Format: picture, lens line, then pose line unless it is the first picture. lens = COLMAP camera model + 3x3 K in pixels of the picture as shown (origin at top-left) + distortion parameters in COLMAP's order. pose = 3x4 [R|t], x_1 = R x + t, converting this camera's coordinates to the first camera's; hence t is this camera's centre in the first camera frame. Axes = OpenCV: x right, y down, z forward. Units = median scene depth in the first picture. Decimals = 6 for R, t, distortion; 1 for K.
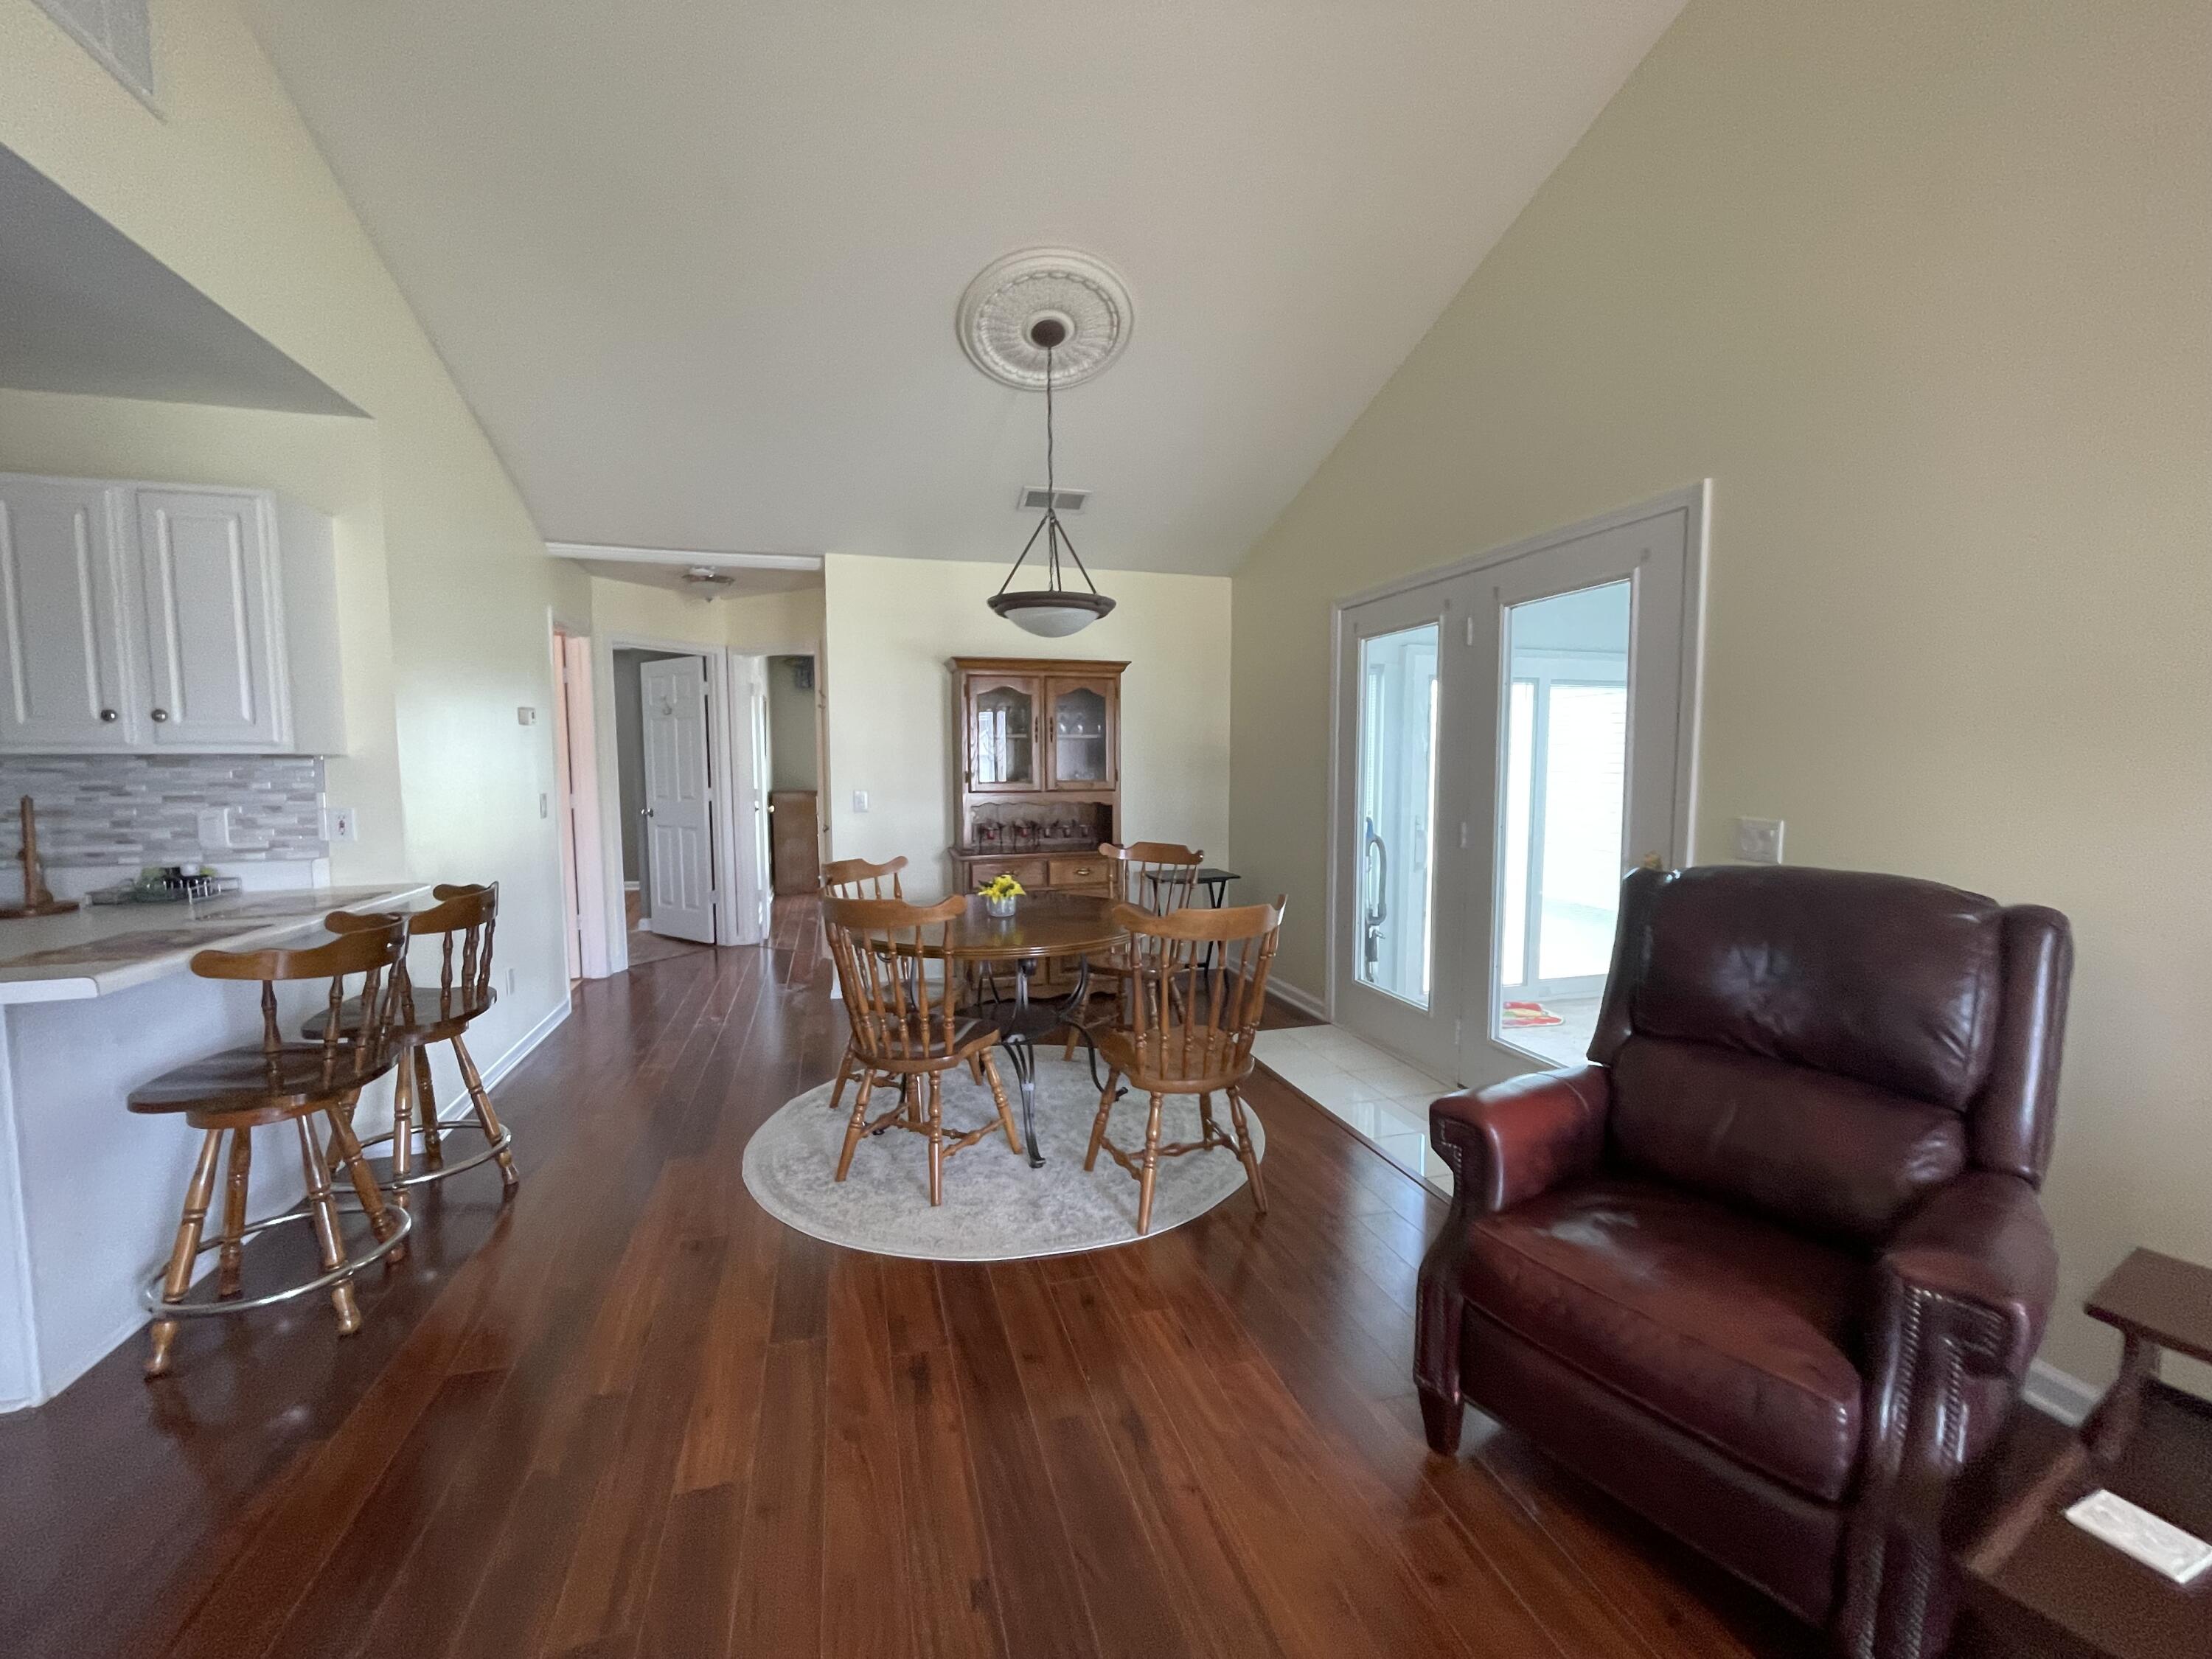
lens RADIAL K [[888.0, 0, 1095.1], [0, 888.0, 827.7], [0, 0, 1]] dist [0.000050, -0.000119]
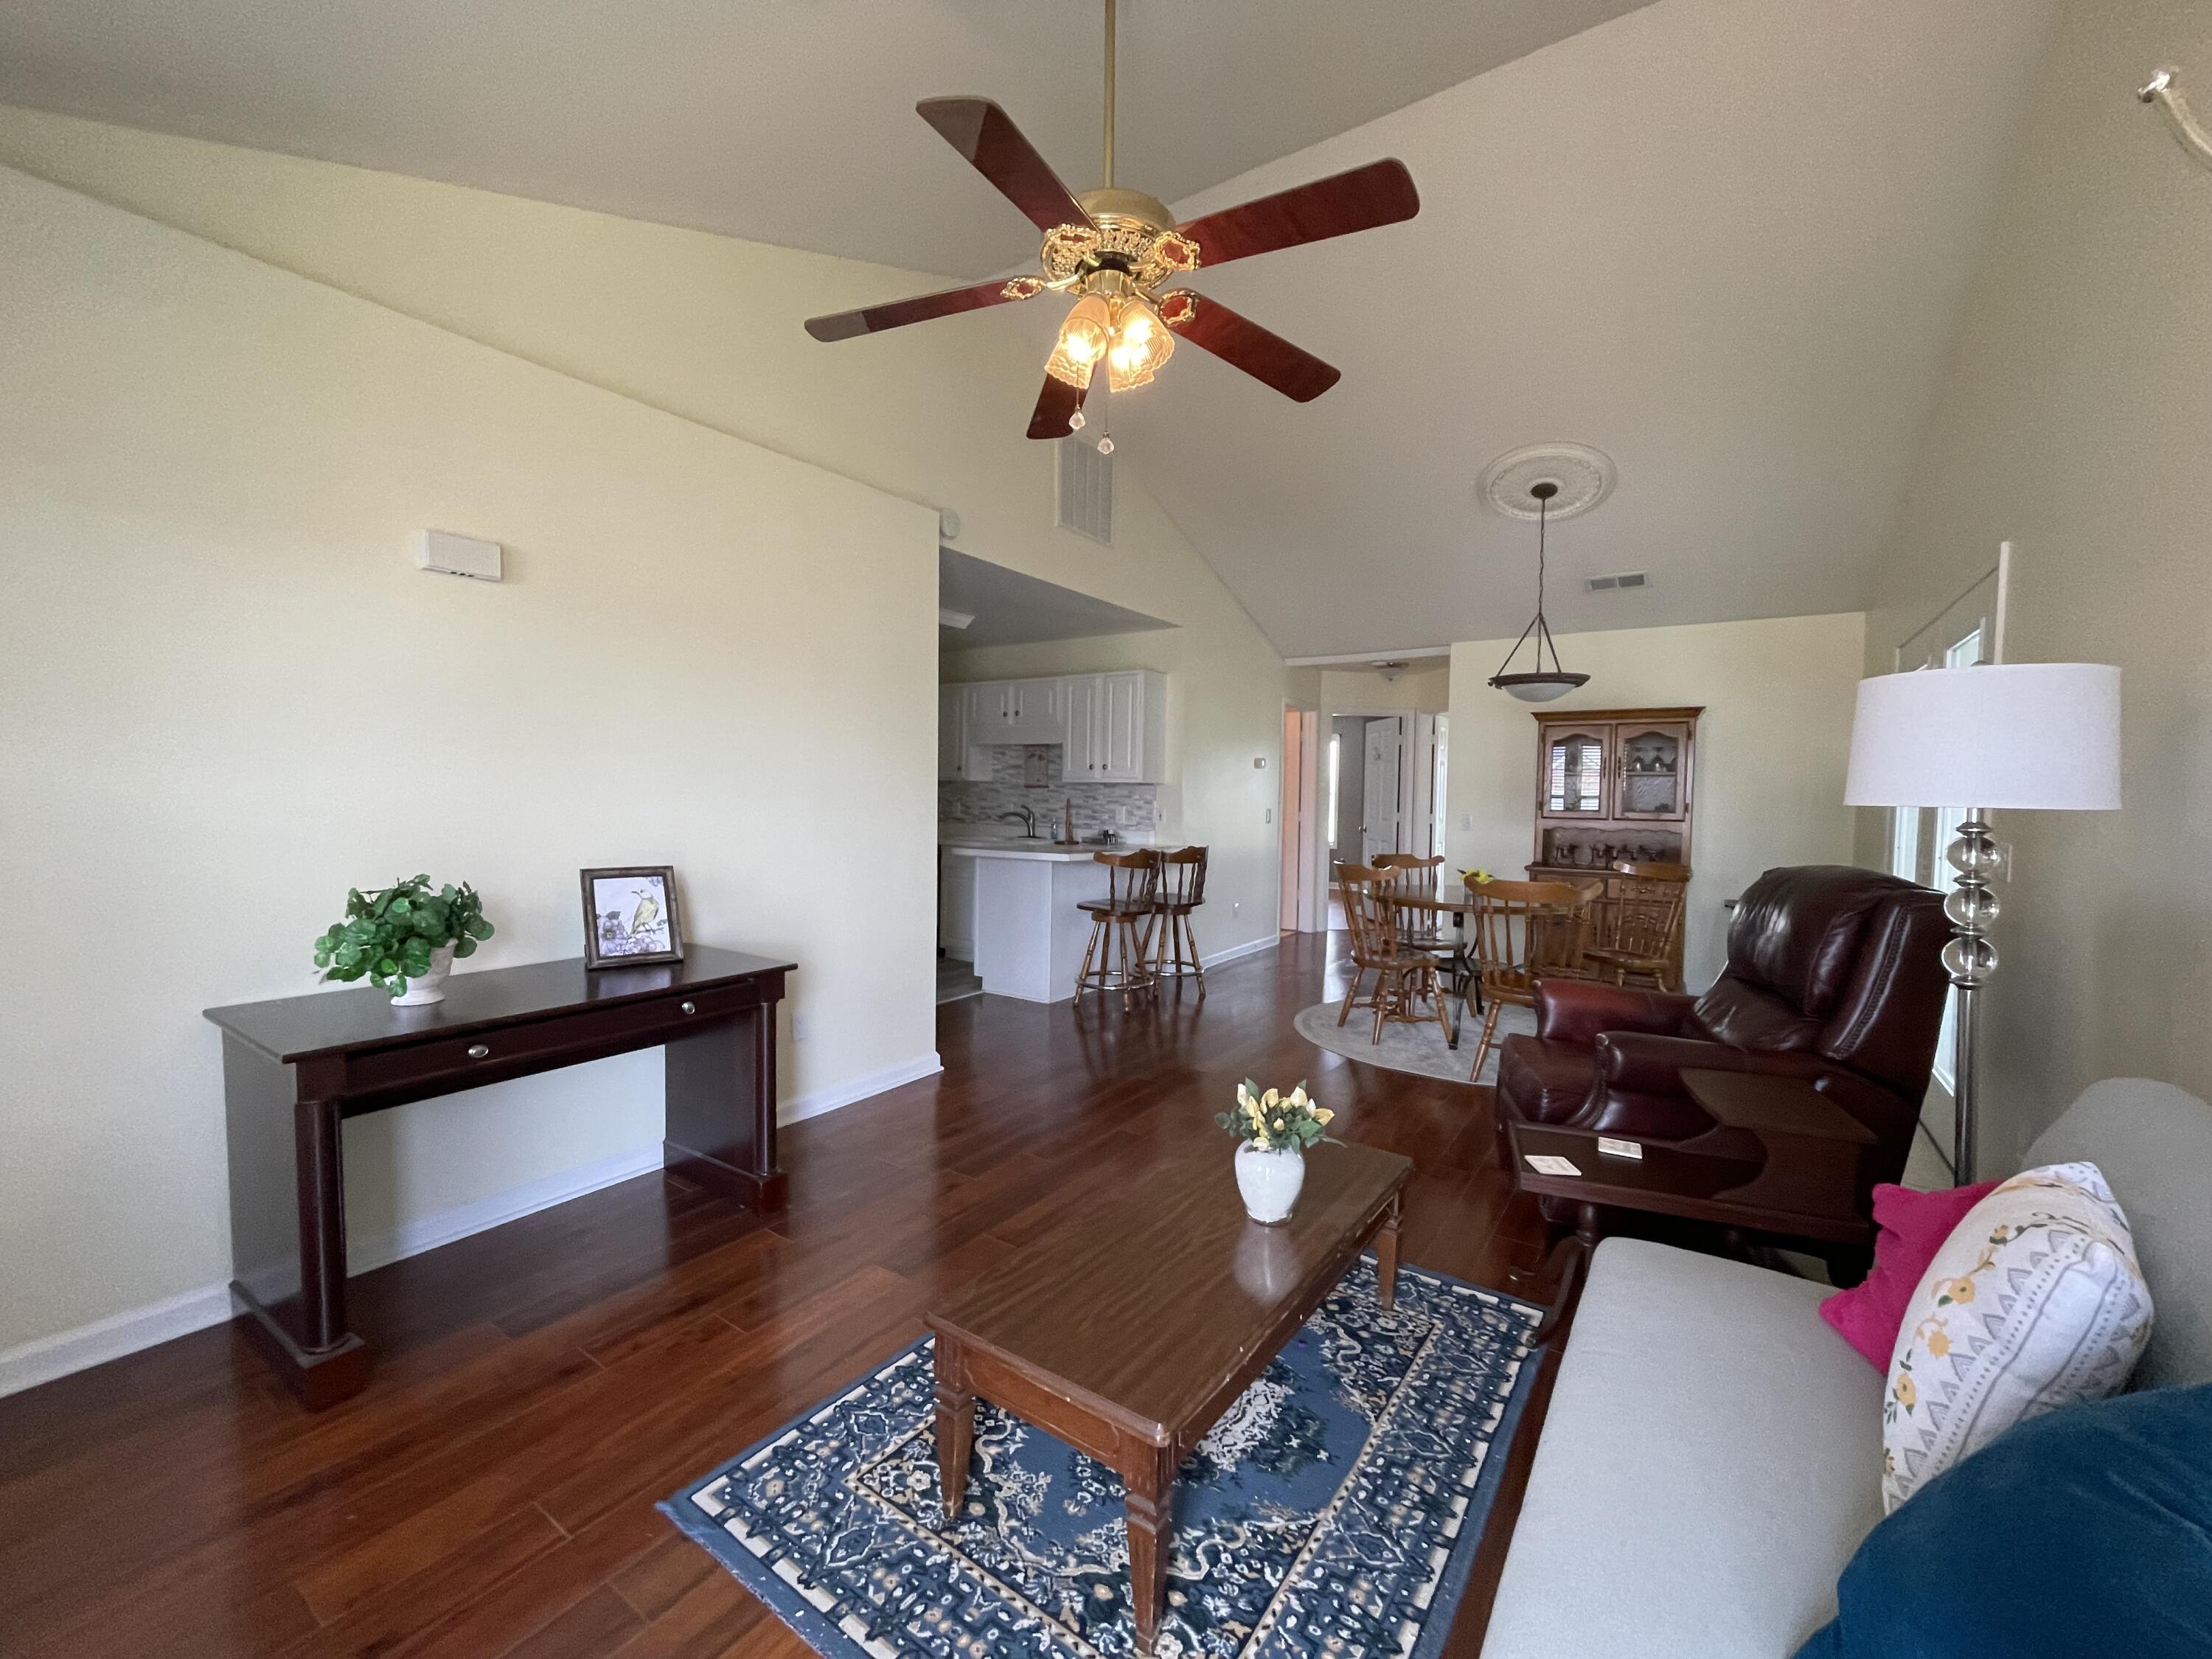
lens RADIAL K [[888.0, 0, 1095.1], [0, 888.0, 827.7], [0, 0, 1]] dist [0.000050, -0.000119]
pose [[0.633509, 0.042063, -0.772592, 0.722087], [-0.075828, 0.997090, -0.007892, 0.054144], [0.770011, 0.063584, 0.634854, -0.494007]]
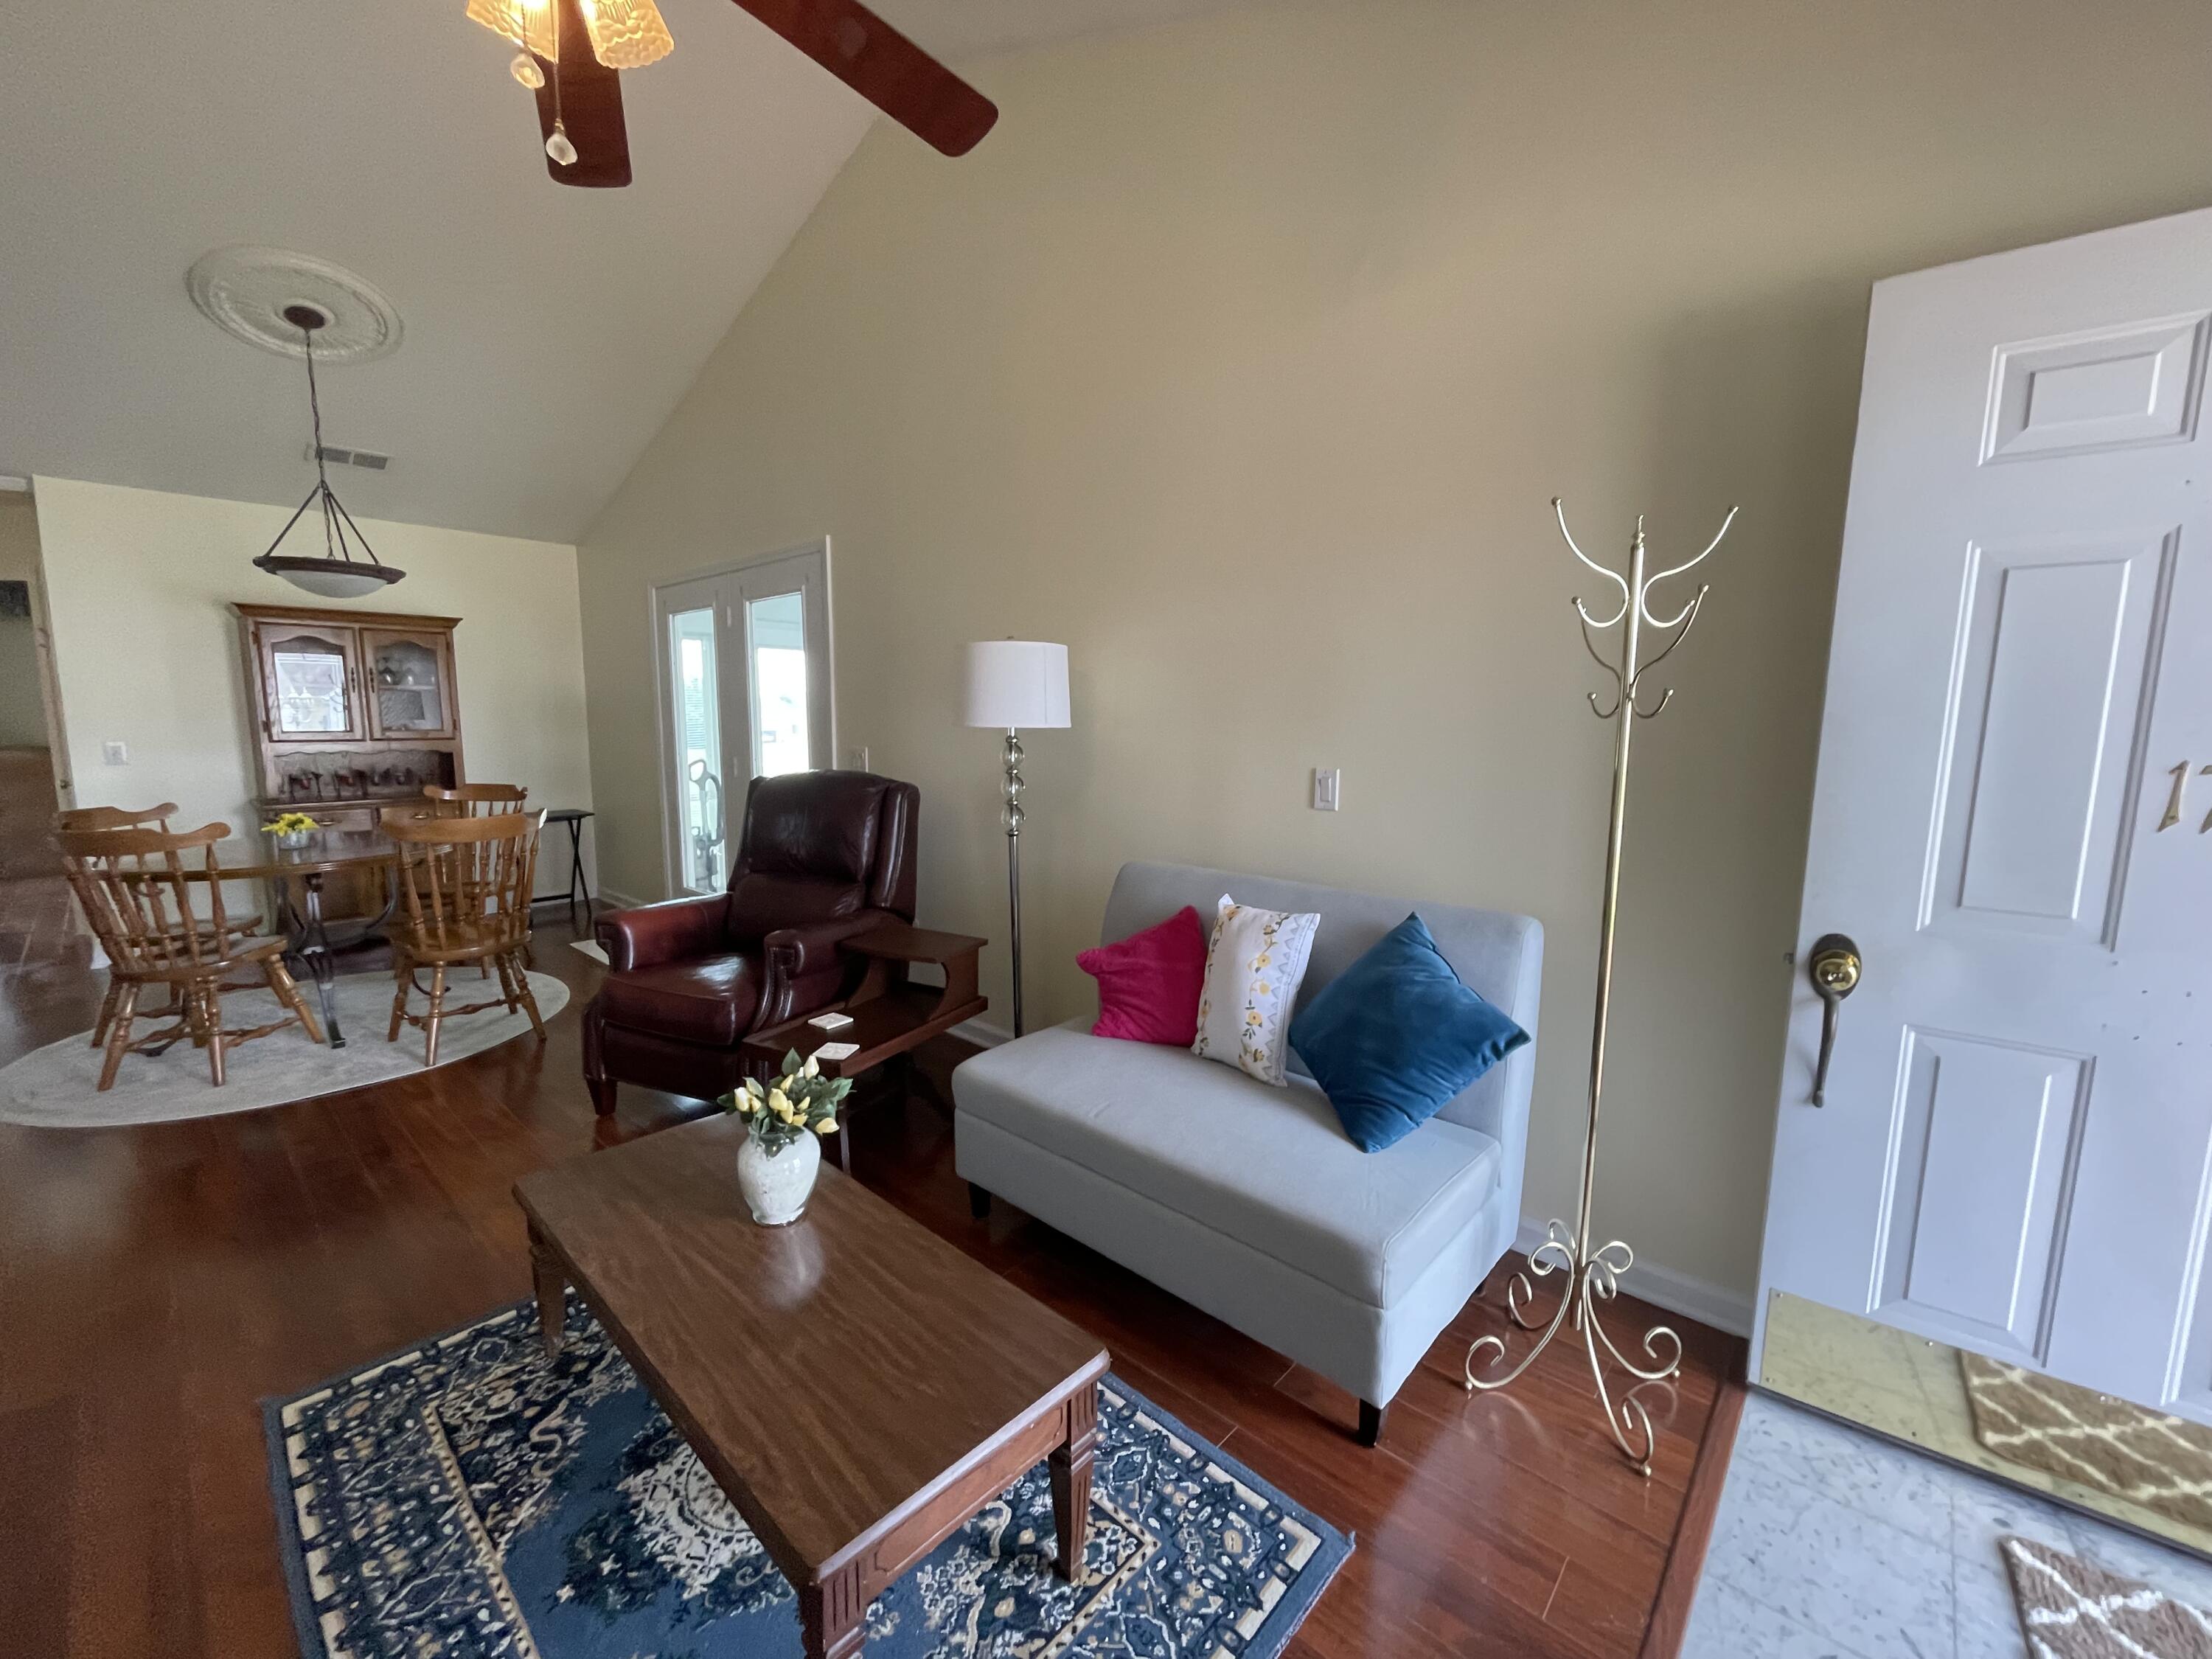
lens RADIAL K [[887.2, 0, 1094.8], [0, 887.2, 830.9], [0, 0, 1]] dist [-0.000713, 0.000070]
pose [[0.850156, -0.062456, 0.522813, 0.194543], [0.034281, 0.997399, 0.063405, 0.046775], [-0.525414, -0.035982, 0.850086, -0.548073]]
